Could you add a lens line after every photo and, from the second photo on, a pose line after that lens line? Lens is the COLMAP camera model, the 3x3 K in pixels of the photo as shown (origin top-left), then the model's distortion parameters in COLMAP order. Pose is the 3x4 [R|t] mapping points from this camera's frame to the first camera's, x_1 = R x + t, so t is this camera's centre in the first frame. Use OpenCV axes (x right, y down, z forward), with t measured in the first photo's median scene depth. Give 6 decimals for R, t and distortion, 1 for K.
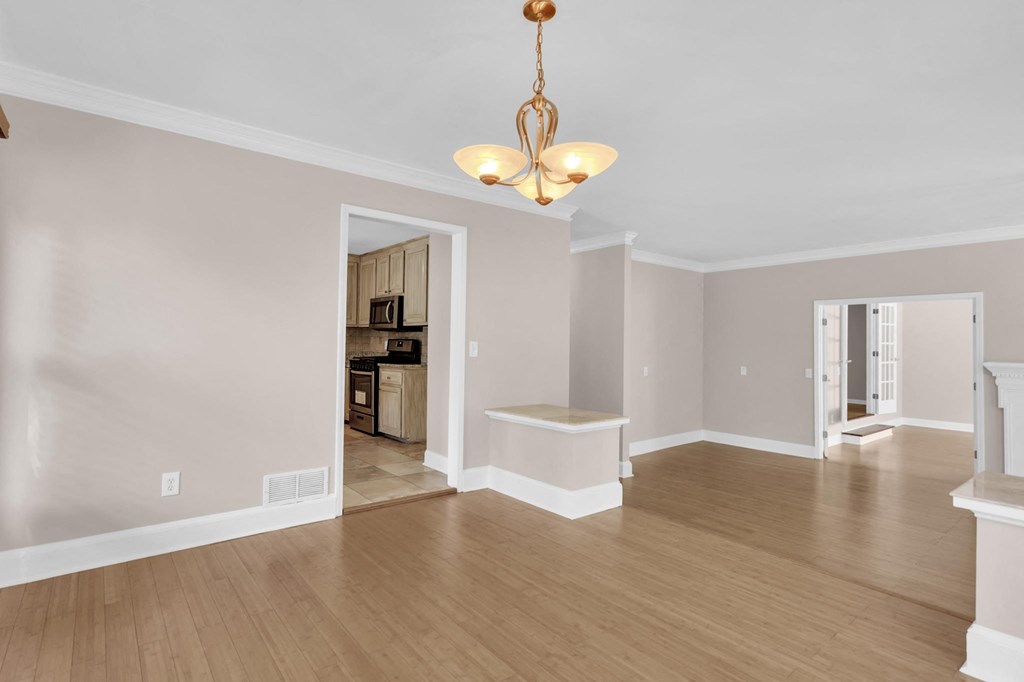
lens RADIAL K [[510.5, 0, 492.4], [0, 510.5, 336.7], [0, 0, 1]] dist [-0.000026, -0.000183]
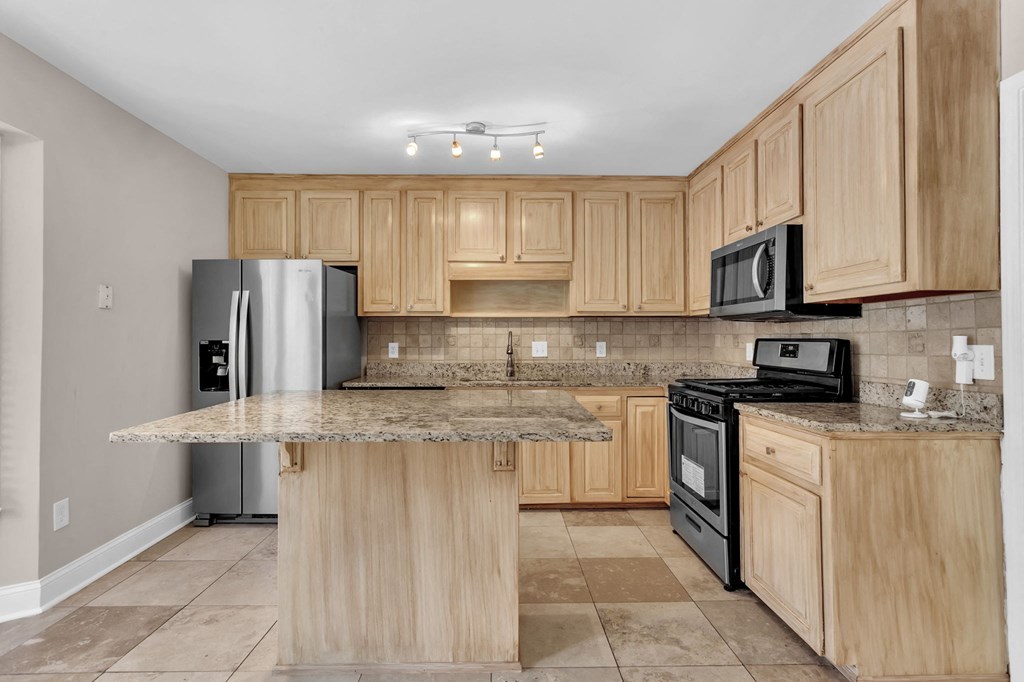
lens RADIAL K [[490.9, 0, 507.7], [0, 490.9, 330.8], [0, 0, 1]] dist [0.001476, 0.000305]
pose [[0.803483, -0.026162, -0.594753, -0.131697], [0.020124, 0.999657, -0.016787, 0.000886], [0.594987, 0.001520, 0.803734, 0.564241]]
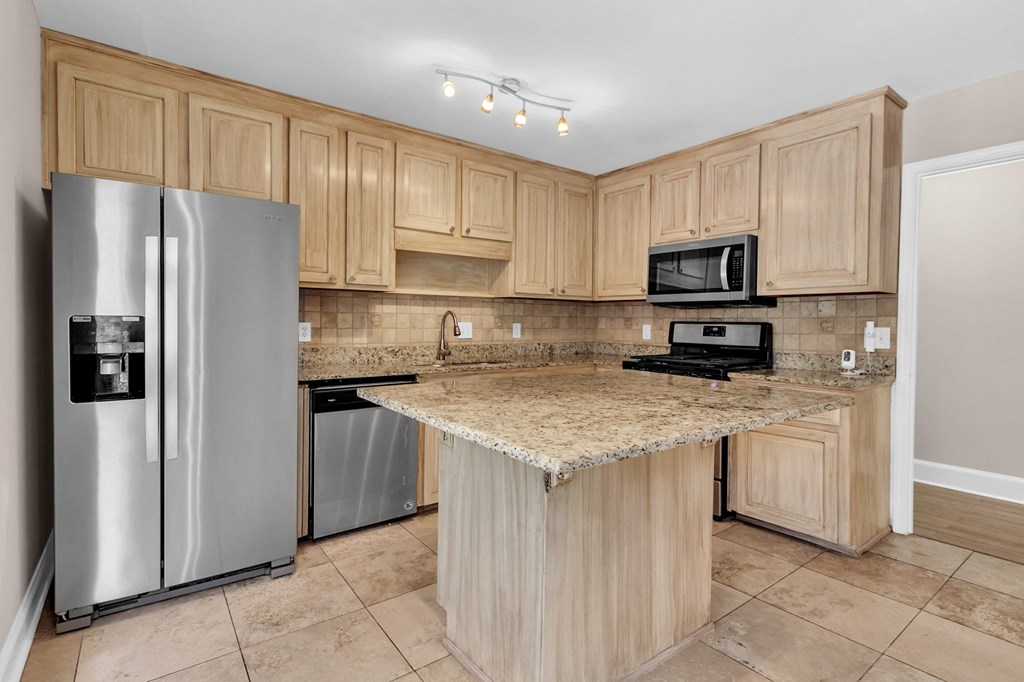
lens RADIAL K [[490.9, 0, 507.7], [0, 490.9, 330.8], [0, 0, 1]] dist [0.001476, 0.000305]
pose [[0.999816, -0.005010, -0.018498, -0.400495], [0.005555, 0.999549, 0.029504, -0.002029], [0.018342, -0.029601, 0.999393, 0.499494]]
